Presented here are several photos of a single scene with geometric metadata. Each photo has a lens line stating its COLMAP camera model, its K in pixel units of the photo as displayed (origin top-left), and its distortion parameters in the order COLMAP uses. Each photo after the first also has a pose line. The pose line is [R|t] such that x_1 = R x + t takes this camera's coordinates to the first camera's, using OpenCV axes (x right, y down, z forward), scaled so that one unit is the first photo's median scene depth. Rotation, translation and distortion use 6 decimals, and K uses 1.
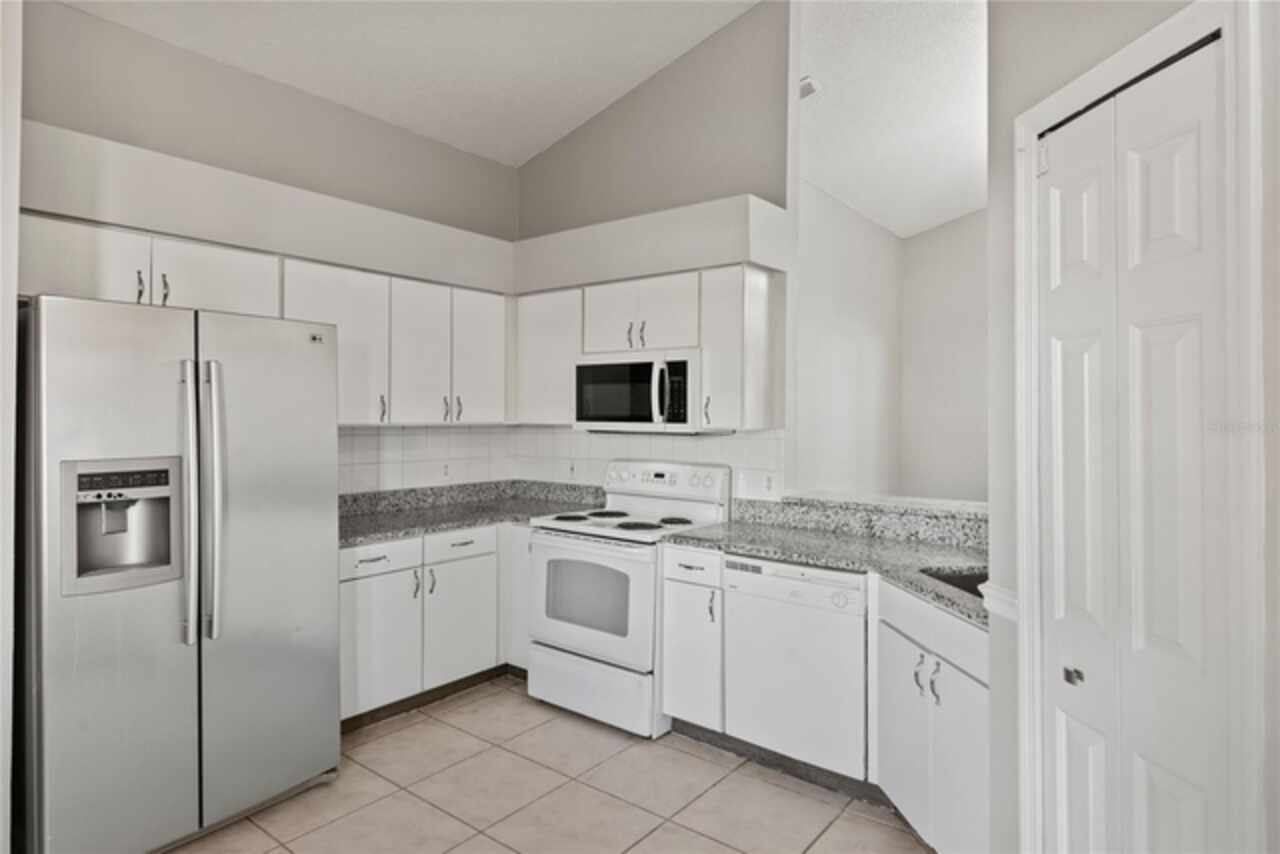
lens RADIAL K [[720.8, 0, 639.3], [0, 720.8, 422.6], [0, 0, 1]] dist [0.009909, 0.001088]
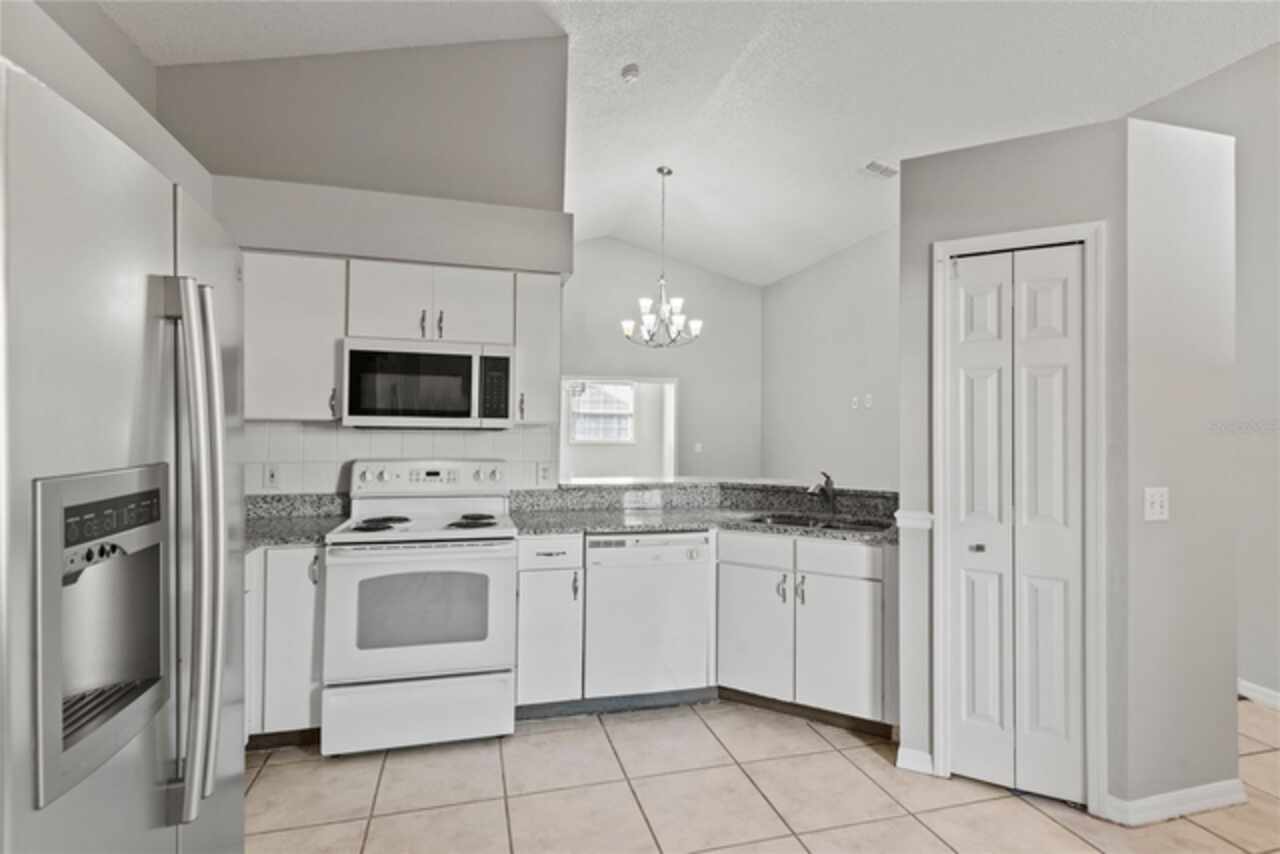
lens RADIAL K [[633.1, 0, 641.4], [0, 633.1, 425.5], [0, 0, 1]] dist [0.006947, -0.000111]
pose [[0.591888, 0.003369, 0.806013, -0.543058], [0.001156, 0.999987, -0.005029, 0.015660], [-0.806019, 0.003908, 0.591877, 0.313570]]
